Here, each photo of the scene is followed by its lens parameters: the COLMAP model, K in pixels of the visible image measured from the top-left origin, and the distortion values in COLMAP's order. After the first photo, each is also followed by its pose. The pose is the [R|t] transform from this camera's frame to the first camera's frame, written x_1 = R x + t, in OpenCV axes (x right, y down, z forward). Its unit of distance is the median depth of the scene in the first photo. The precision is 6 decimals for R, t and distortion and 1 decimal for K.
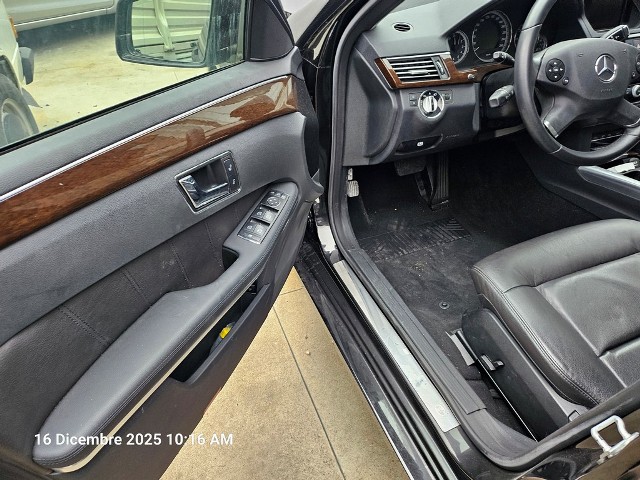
lens RADIAL K [[442.3, 0, 321.6], [0, 442.3, 254.9], [0, 0, 1]] dist [0.033869, -0.049259]
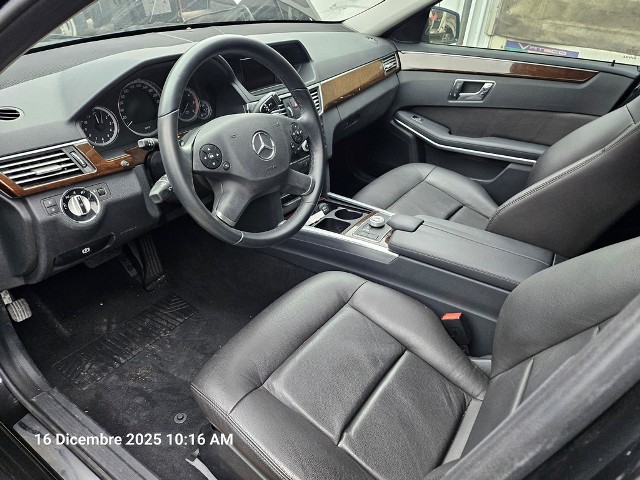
lens RADIAL K [[442.3, 0, 321.6], [0, 442.3, 254.9], [0, 0, 1]] dist [0.033869, -0.049259]
pose [[0.832952, -0.243866, 0.496710, 0.192041], [0.266882, 0.963393, 0.025446, -0.164365], [-0.484732, 0.111368, 0.867544, 0.131465]]
